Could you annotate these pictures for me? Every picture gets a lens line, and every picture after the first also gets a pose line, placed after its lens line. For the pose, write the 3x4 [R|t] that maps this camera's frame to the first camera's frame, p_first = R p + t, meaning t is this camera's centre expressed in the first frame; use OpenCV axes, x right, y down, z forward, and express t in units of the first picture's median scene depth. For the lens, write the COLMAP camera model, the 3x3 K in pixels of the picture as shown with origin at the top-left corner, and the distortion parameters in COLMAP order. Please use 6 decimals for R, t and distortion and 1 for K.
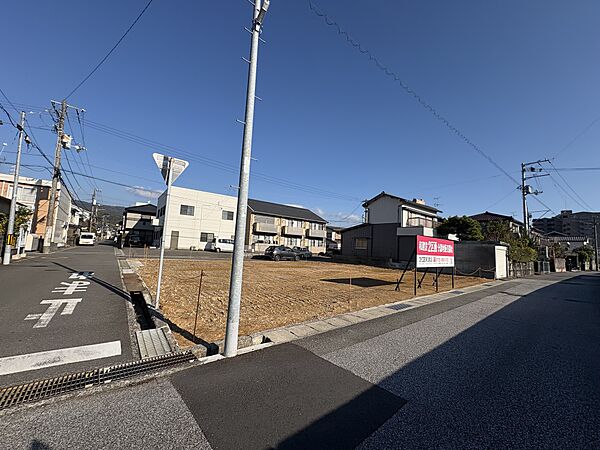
lens RADIAL K [[237.6, 0, 300.8], [0, 237.6, 227.1], [0, 0, 1]] dist [0.000601, 0.000276]
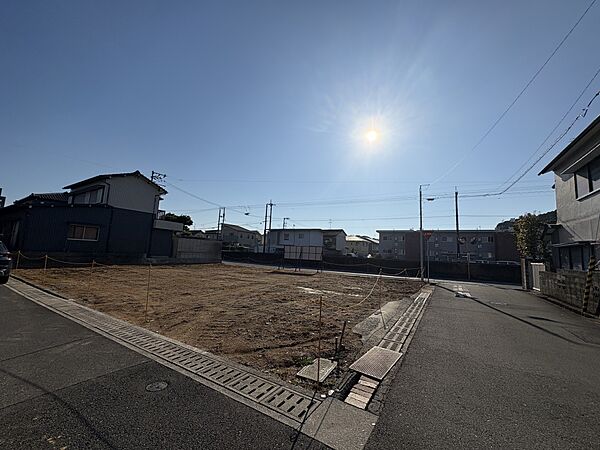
lens RADIAL K [[237.6, 0, 300.6], [0, 237.6, 224.9], [0, 0, 1]] dist [0.000601, 0.000276]
pose [[-0.335577, 0.043987, 0.940985, -0.459880], [-0.144958, 0.984600, -0.097721, 0.023443], [-0.930793, -0.169196, -0.324033, 0.565051]]
